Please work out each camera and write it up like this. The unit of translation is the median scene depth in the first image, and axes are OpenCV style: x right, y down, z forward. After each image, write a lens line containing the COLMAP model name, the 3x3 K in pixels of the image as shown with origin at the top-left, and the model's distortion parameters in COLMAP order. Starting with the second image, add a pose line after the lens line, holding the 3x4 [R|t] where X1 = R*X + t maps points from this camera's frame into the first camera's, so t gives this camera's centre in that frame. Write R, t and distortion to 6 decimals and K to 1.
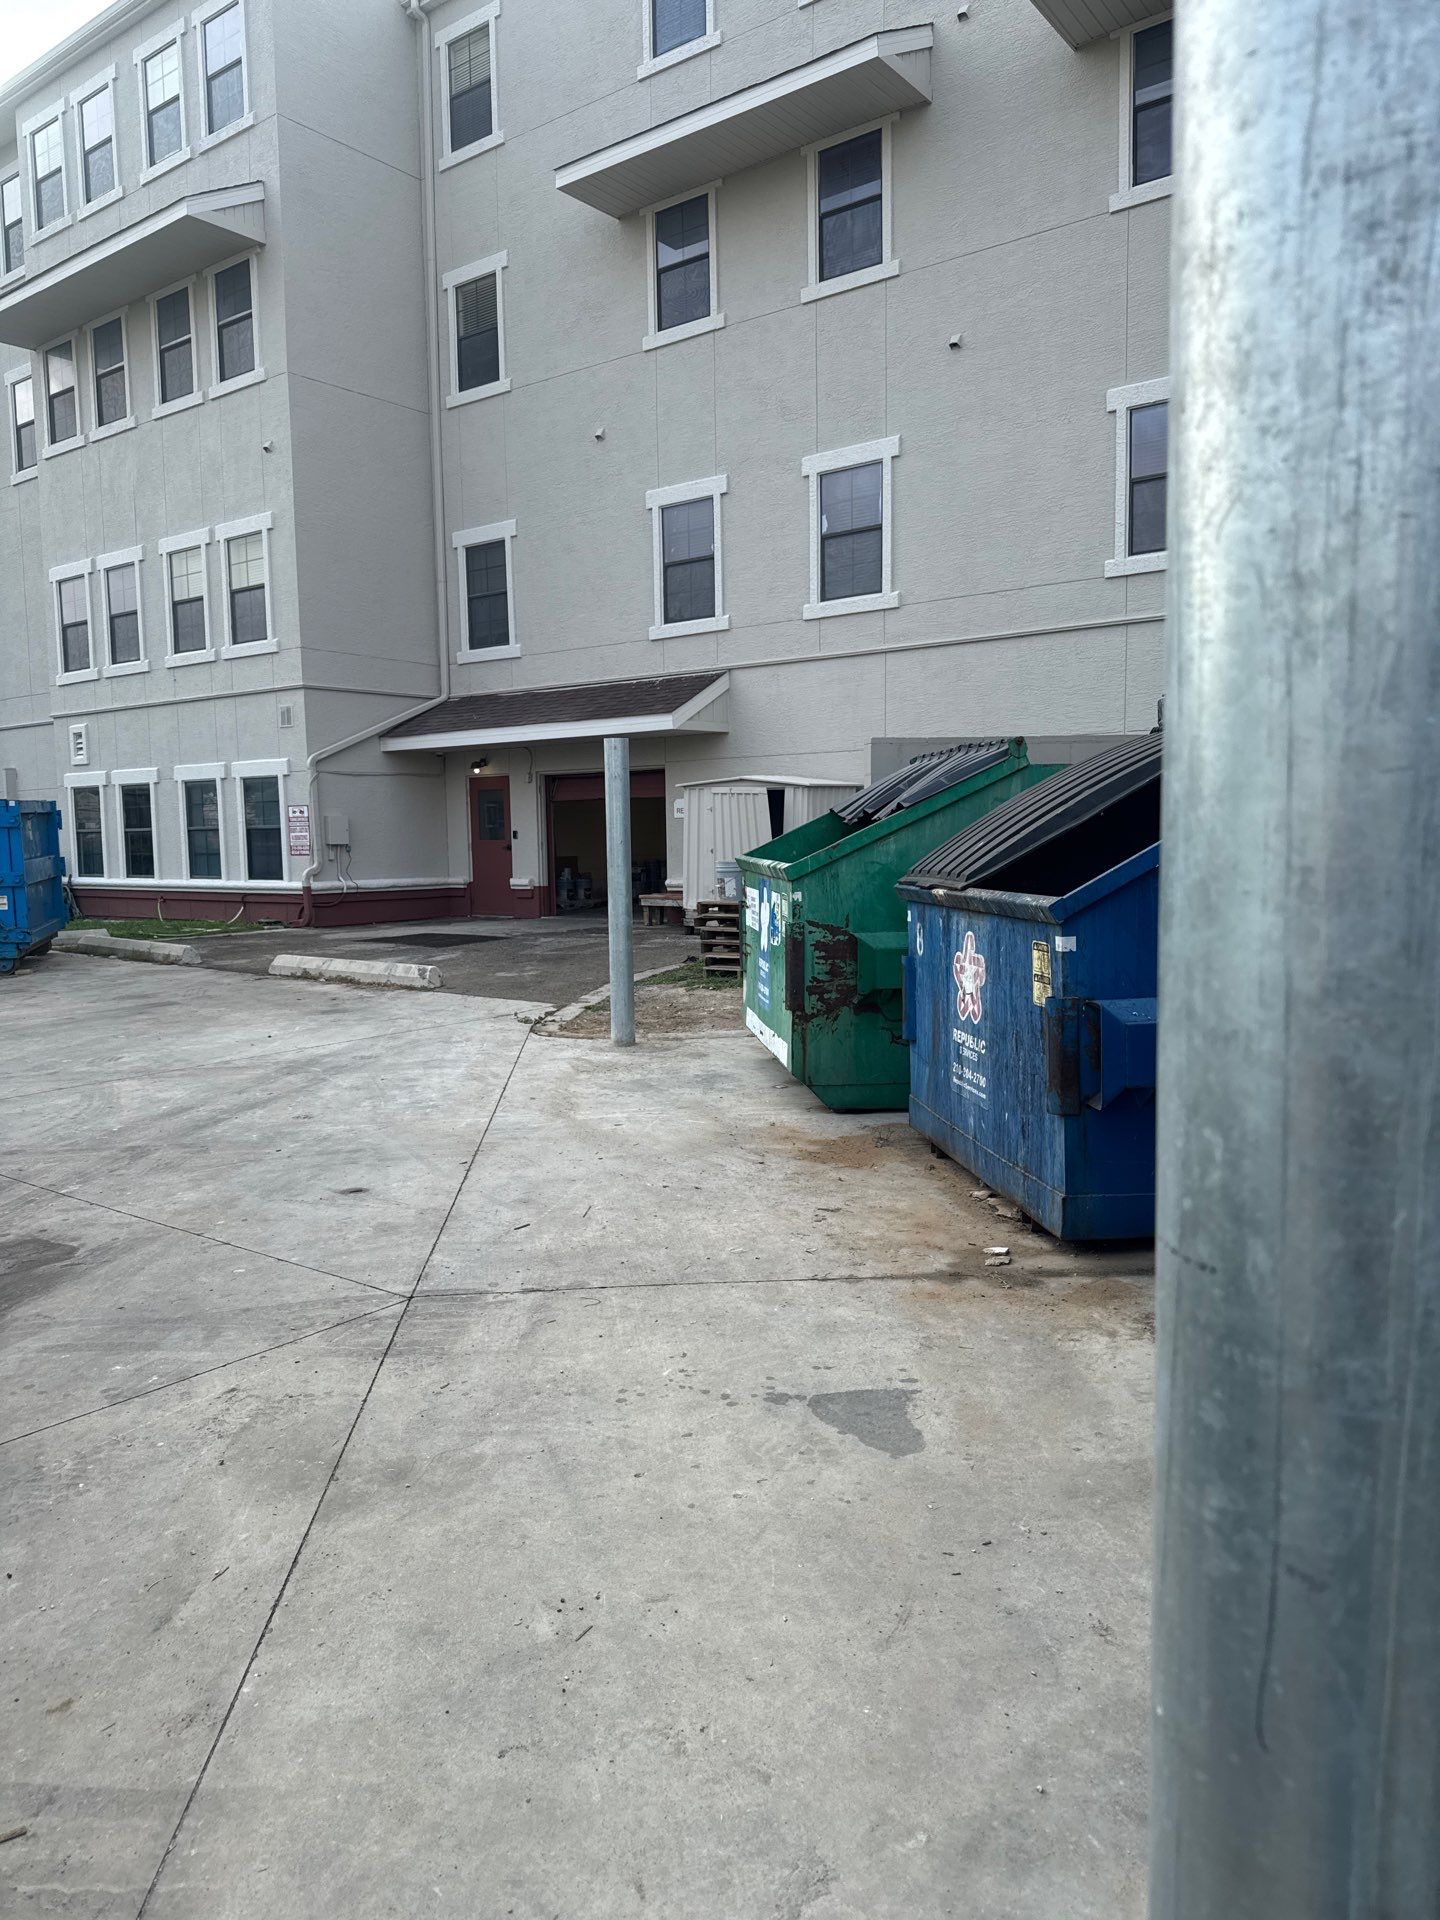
lens RADIAL K [[1342.7, 0, 720.0], [0, 1342.7, 960.0], [0, 0, 1]] dist [0.091808, -0.120775]
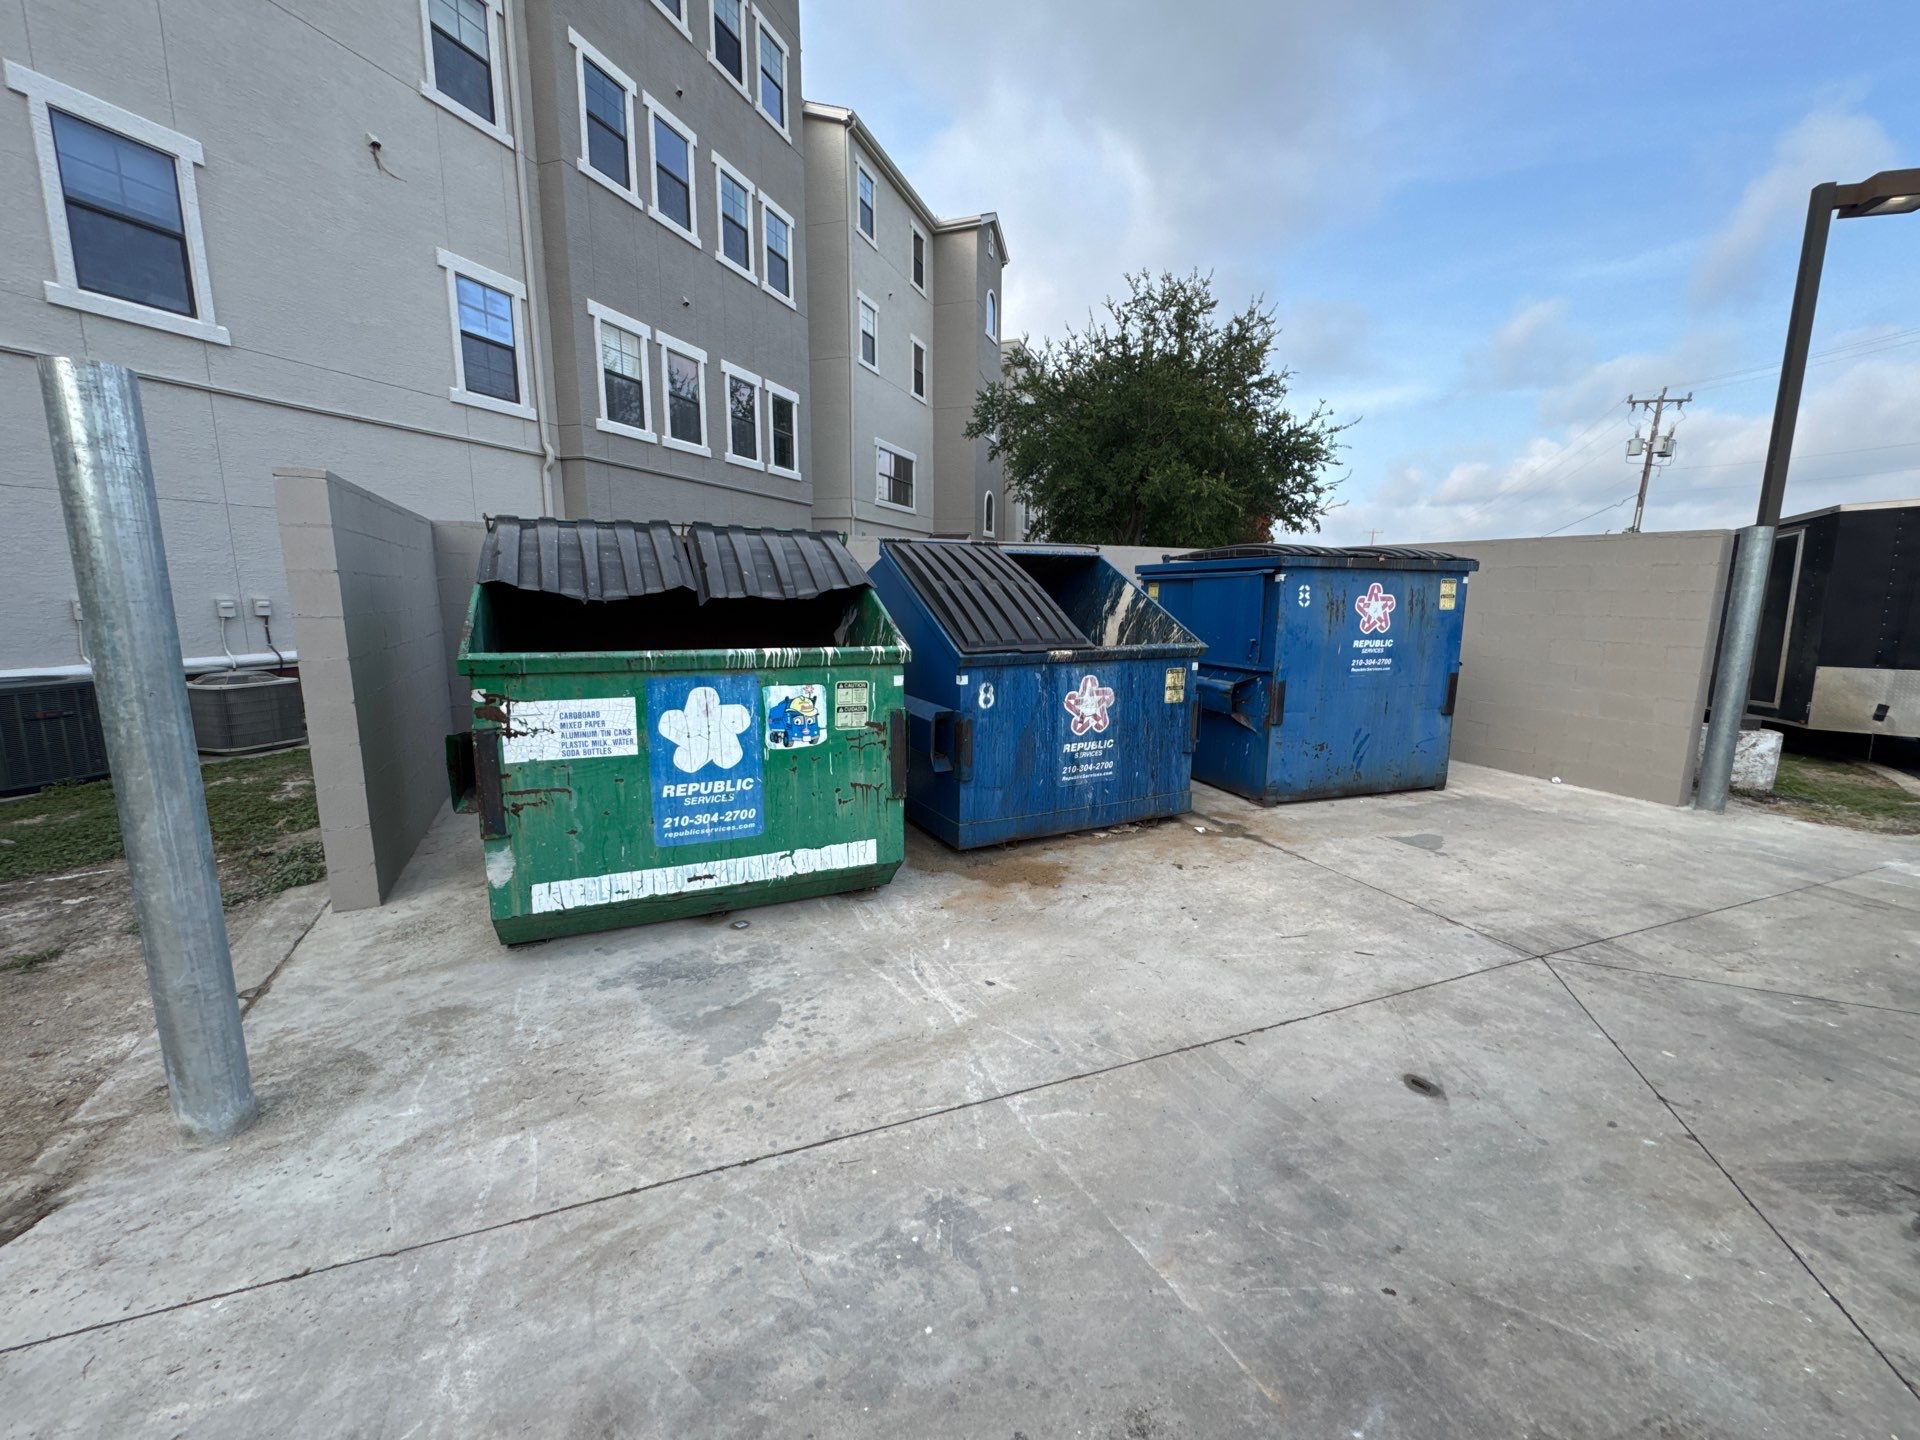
lens RADIAL K [[763.4, 0, 959.2], [0, 763.4, 717.6], [0, 0, 1]] dist [-0.002295, 0.000103]
pose [[-0.309509, -0.140985, 0.940387, -0.717027], [0.093864, 0.979588, 0.177756, -0.172494], [-0.946253, 0.143285, -0.289958, 1.699191]]
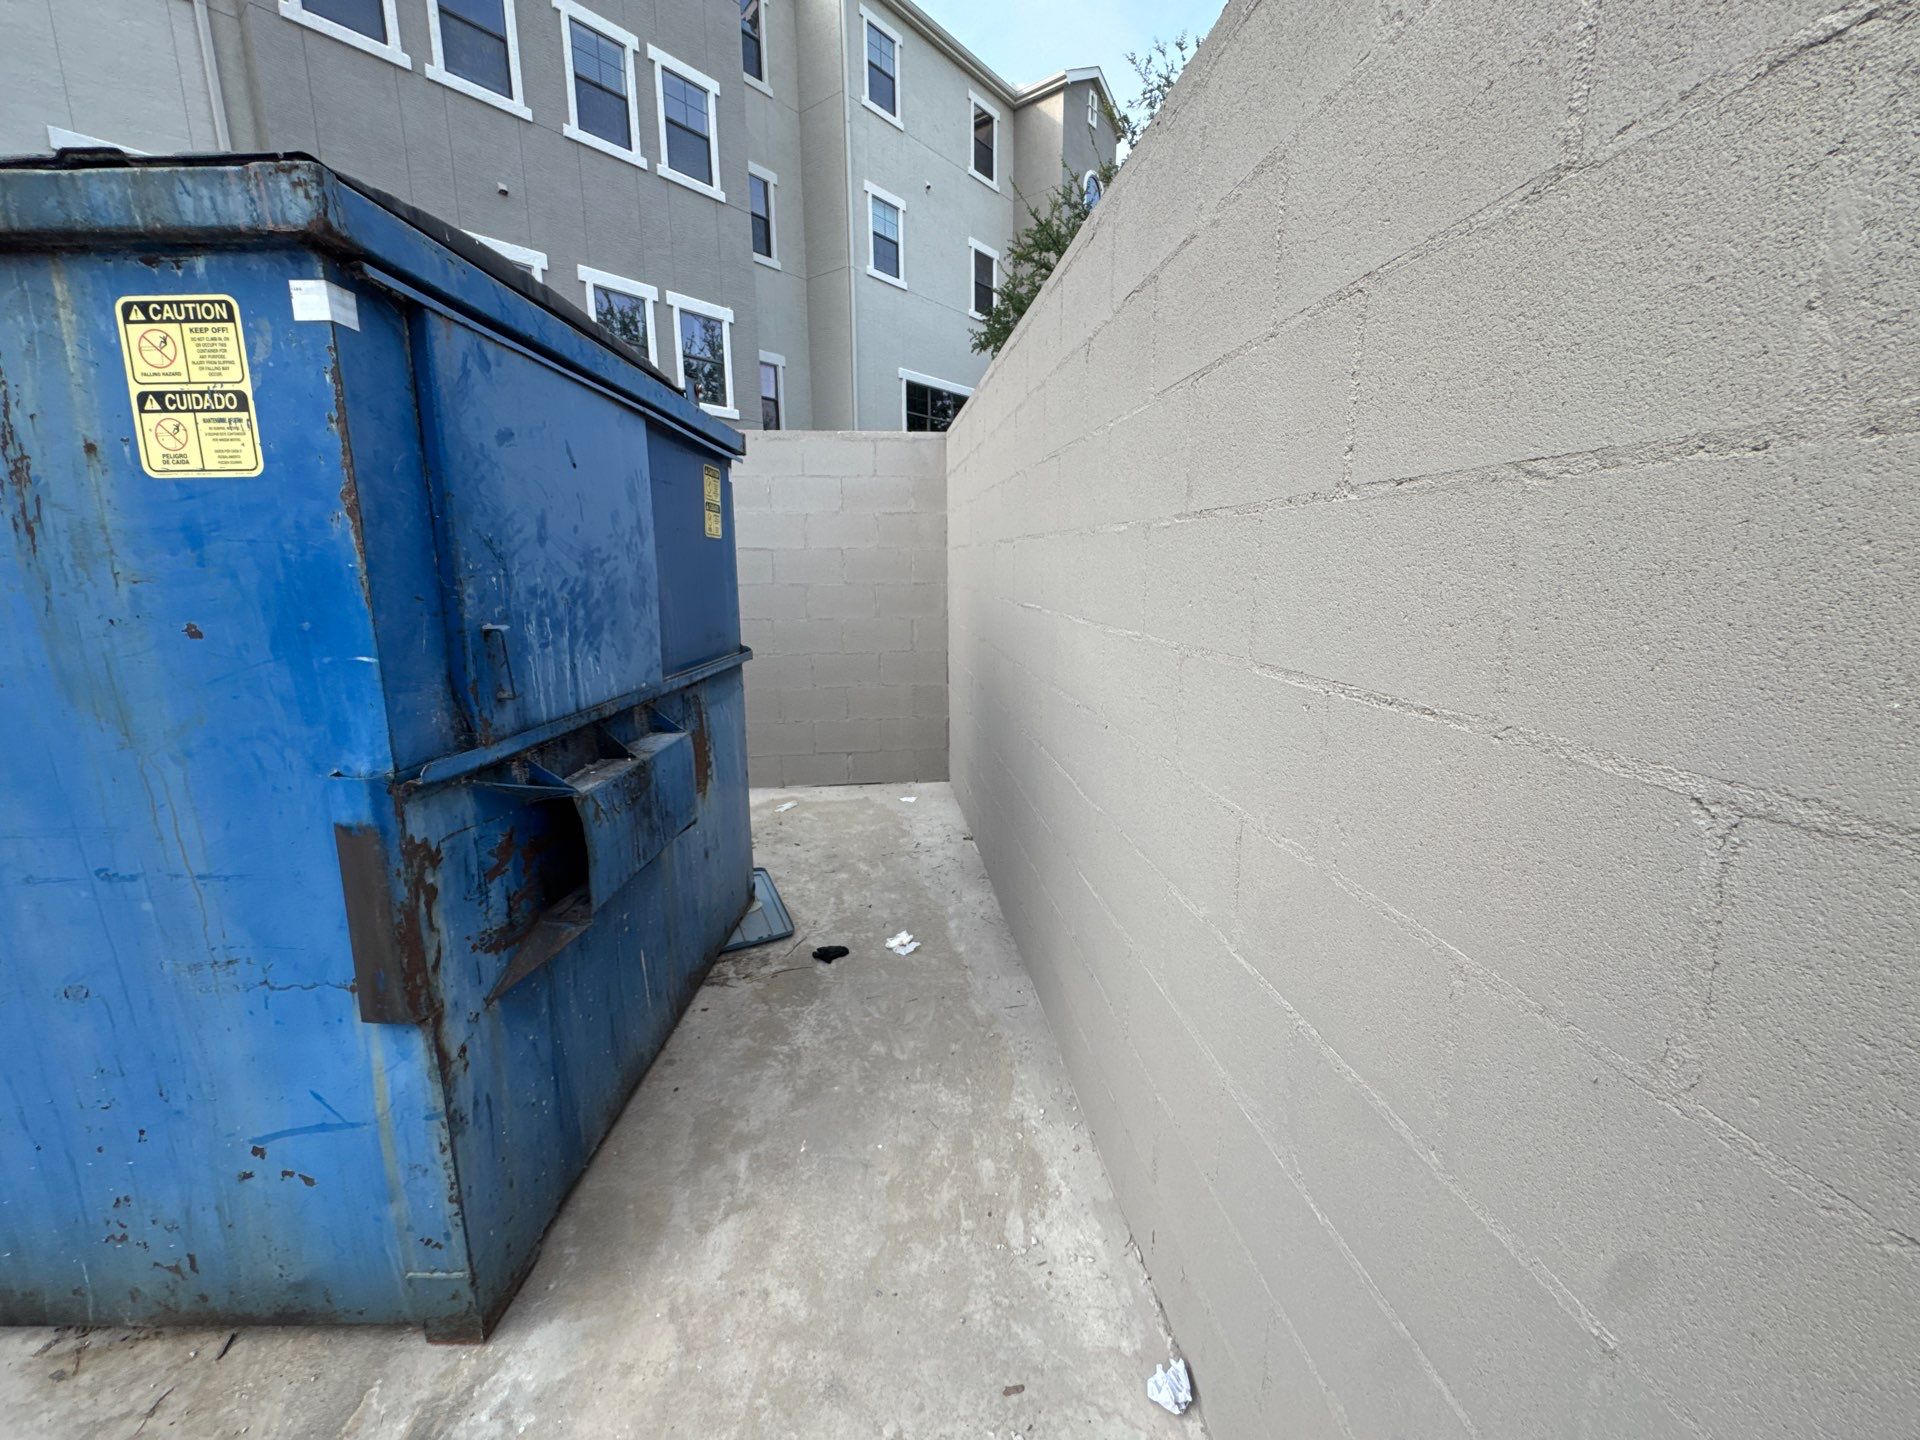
lens RADIAL K [[764.3, 0, 964.2], [0, 764.3, 721.0], [0, 0, 1]] dist [-0.009181, 0.000508]
pose [[0.012026, -0.181686, 0.983283, 0.047685], [0.105057, 0.978141, 0.179451, 0.013051], [-0.994393, 0.101143, 0.030851, 0.264408]]
